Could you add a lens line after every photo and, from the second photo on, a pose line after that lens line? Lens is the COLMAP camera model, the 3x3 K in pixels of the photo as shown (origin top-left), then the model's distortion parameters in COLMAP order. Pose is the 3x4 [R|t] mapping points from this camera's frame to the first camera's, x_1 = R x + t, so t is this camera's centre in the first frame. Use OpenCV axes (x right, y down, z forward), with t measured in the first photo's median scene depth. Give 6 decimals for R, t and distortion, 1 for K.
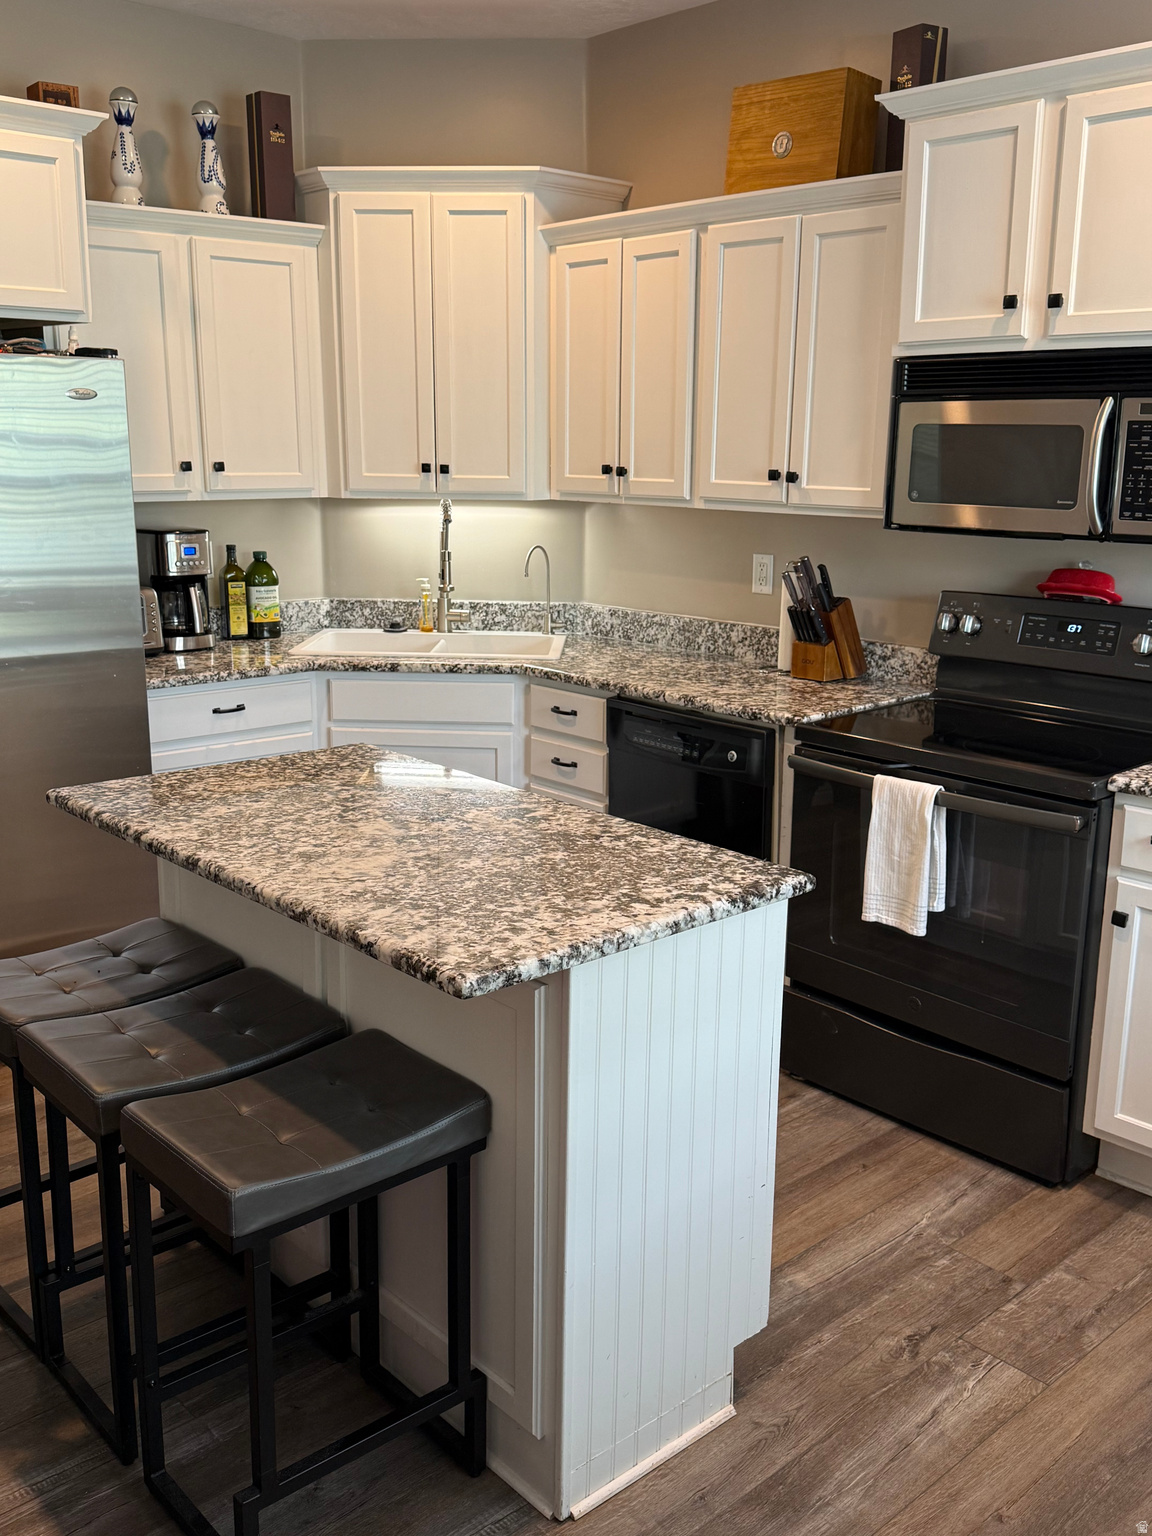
lens RADIAL K [[1376.7, 0, 570.4], [0, 1376.7, 776.4], [0, 0, 1]] dist [0.177236, -0.377732]
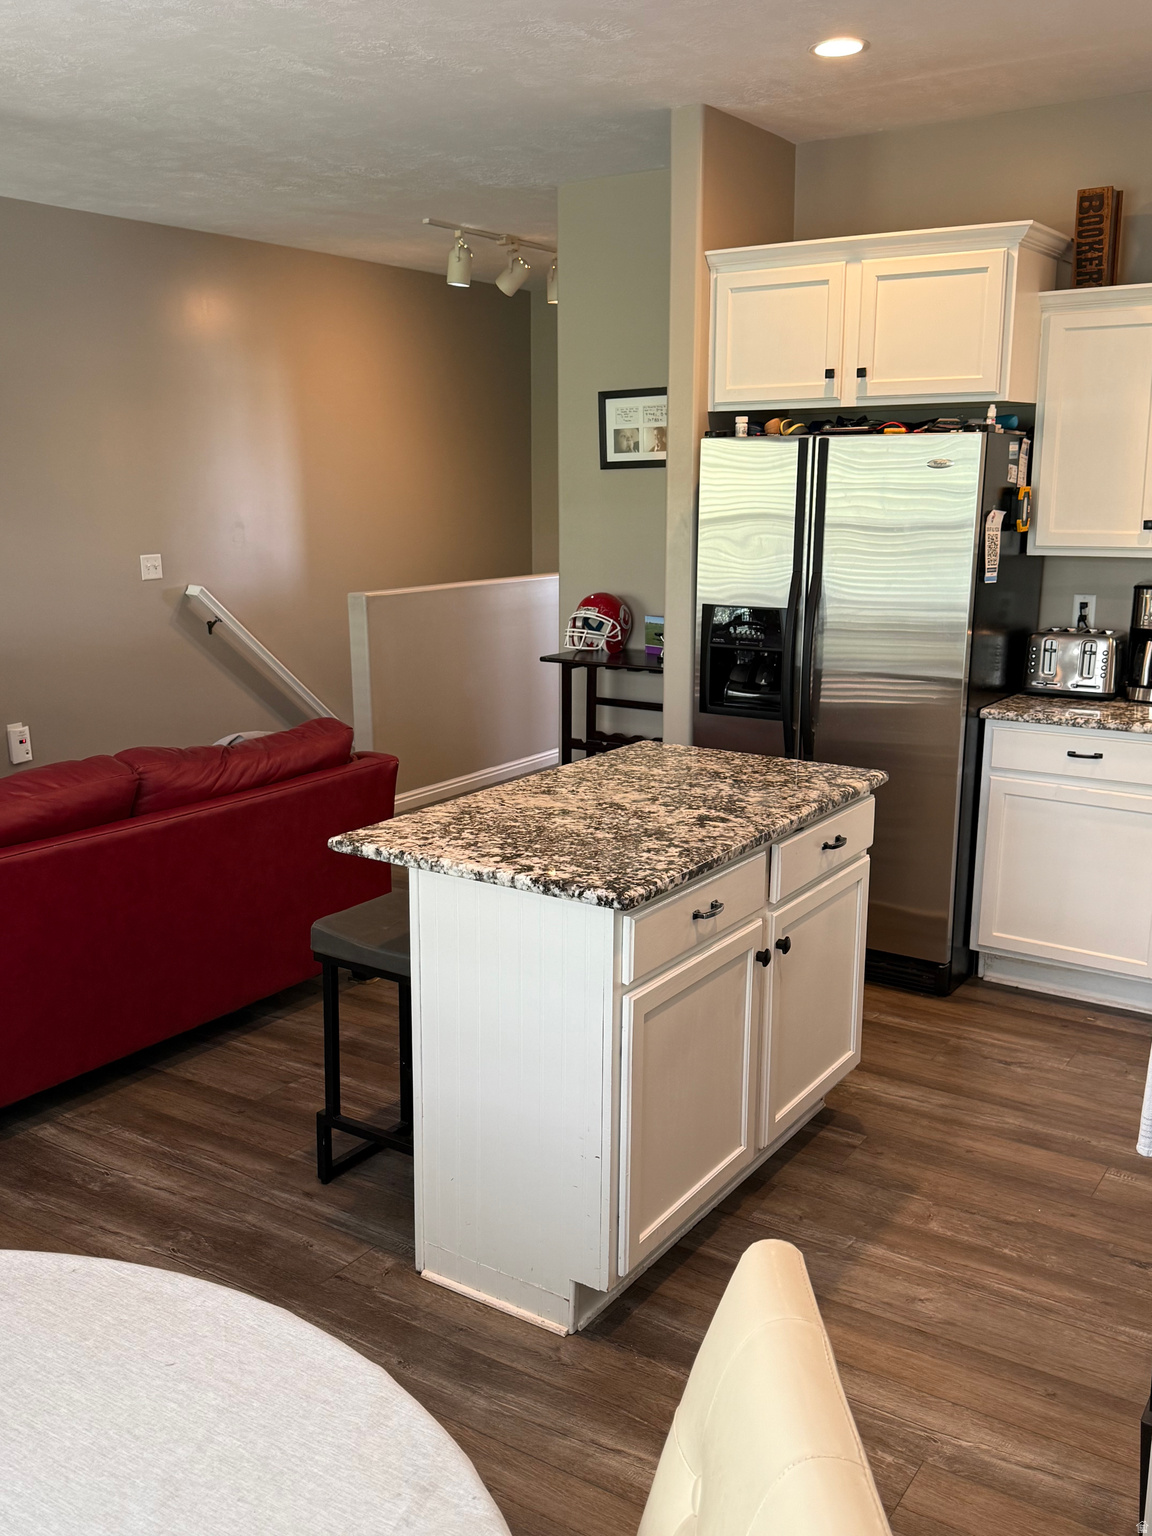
lens RADIAL K [[1376.7, 0, 570.4], [0, 1376.7, 776.4], [0, 0, 1]] dist [0.177236, -0.377732]
pose [[0.246192, 0.197524, -0.948880, 0.862441], [-0.228475, 0.963250, 0.141236, -0.122176], [0.941907, 0.182024, 0.282274, 0.450921]]
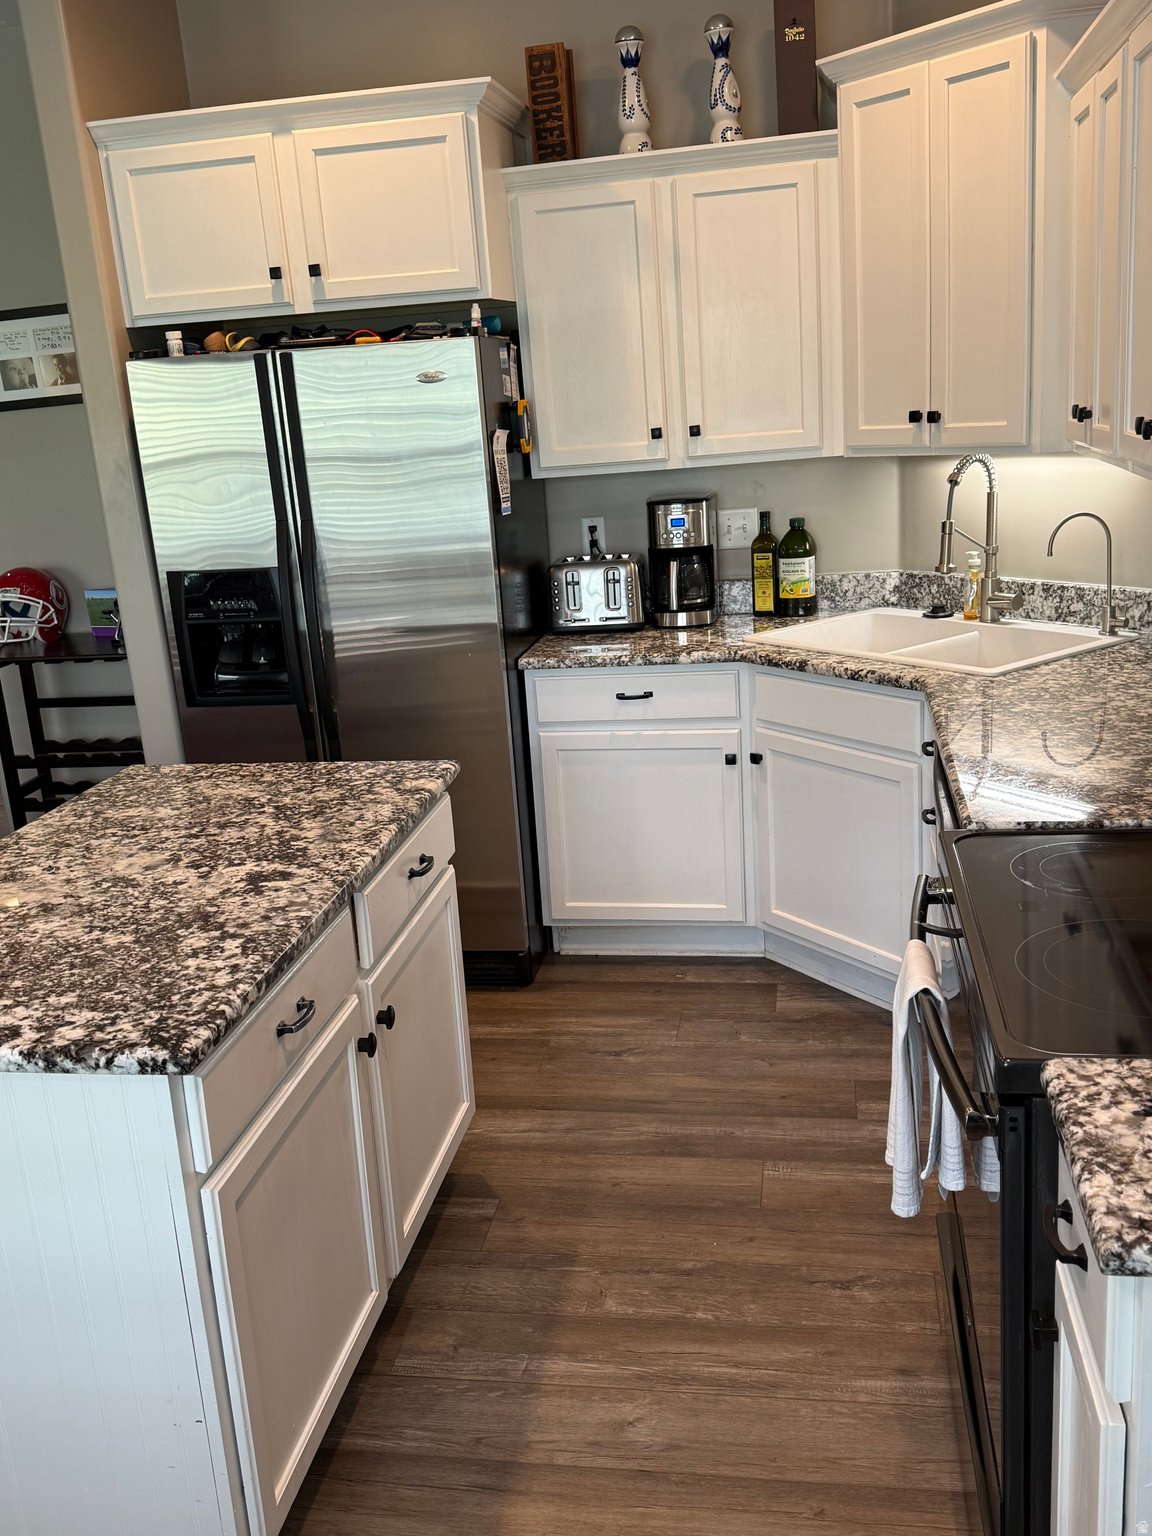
lens RADIAL K [[1376.7, 0, 570.4], [0, 1376.7, 776.4], [0, 0, 1]] dist [0.177236, -0.377732]
pose [[0.611970, 0.162050, -0.774101, 0.604690], [-0.112653, 0.986664, 0.117489, -0.130239], [0.782816, 0.015305, 0.622065, 0.504090]]
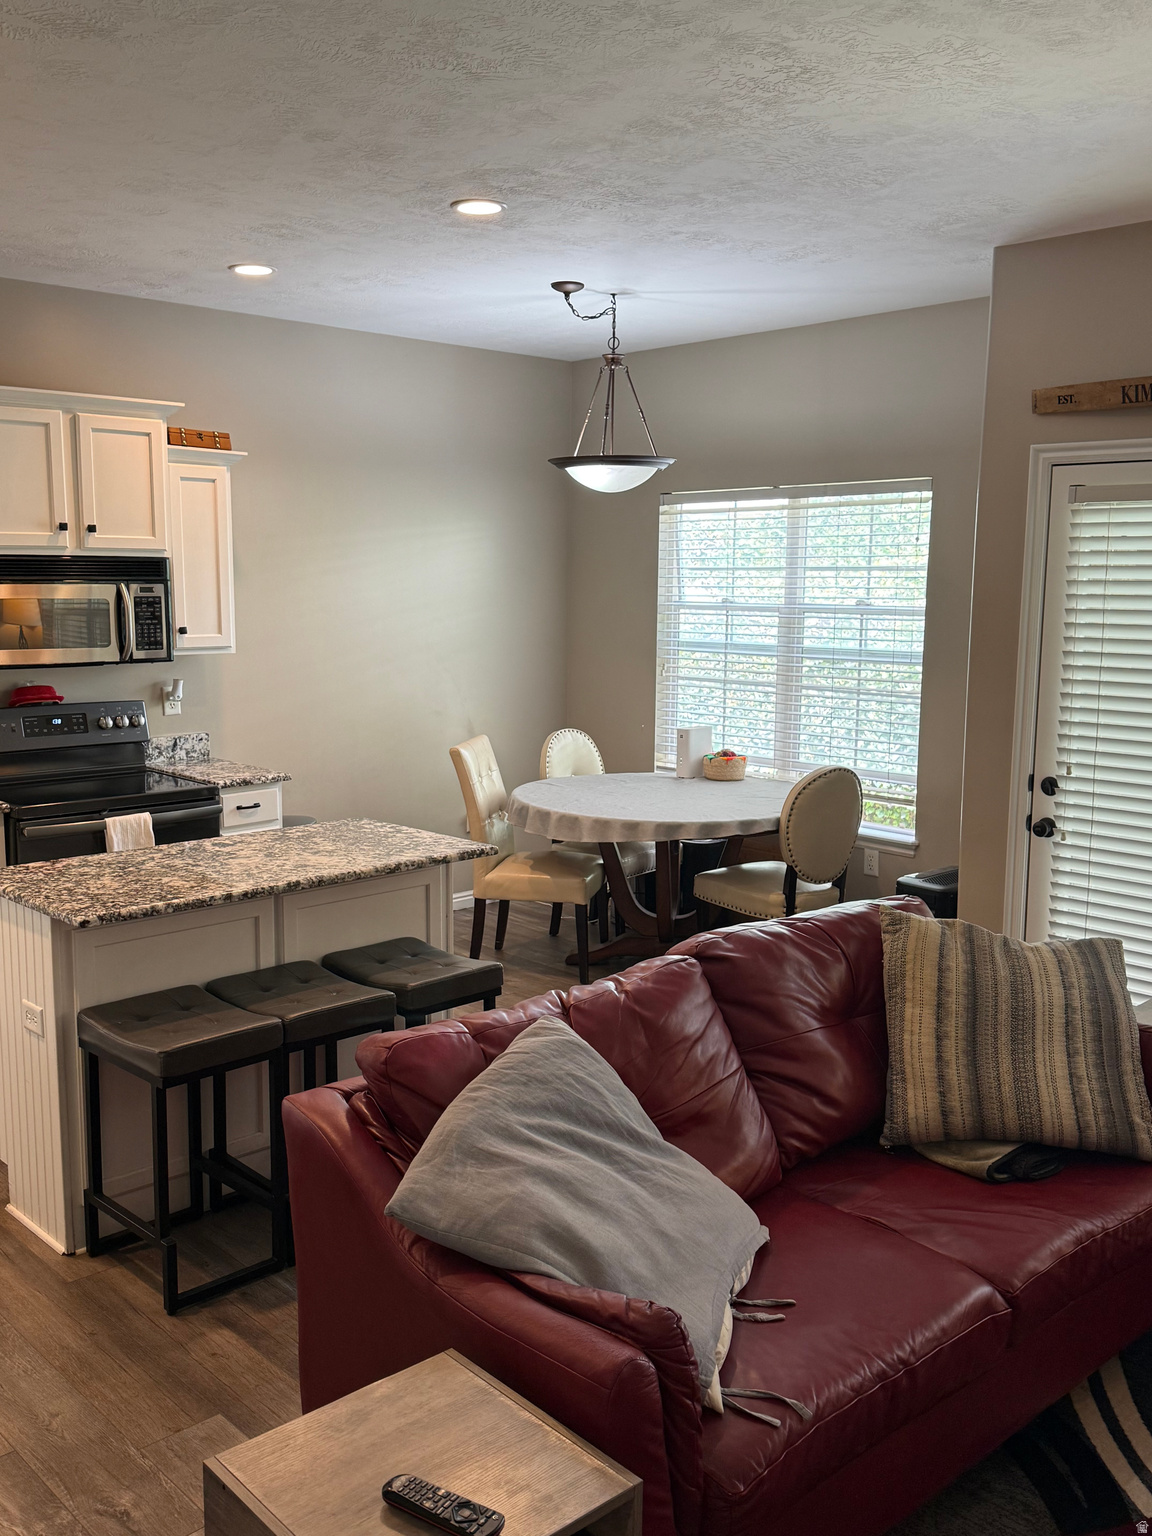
lens RADIAL K [[1376.7, 0, 570.4], [0, 1376.7, 776.4], [0, 0, 1]] dist [0.177236, -0.377732]
pose [[-0.015522, -0.156948, 0.987485, -1.363950], [0.231092, 0.960302, 0.156260, -0.175552], [-0.972808, 0.230625, 0.021363, 0.452978]]
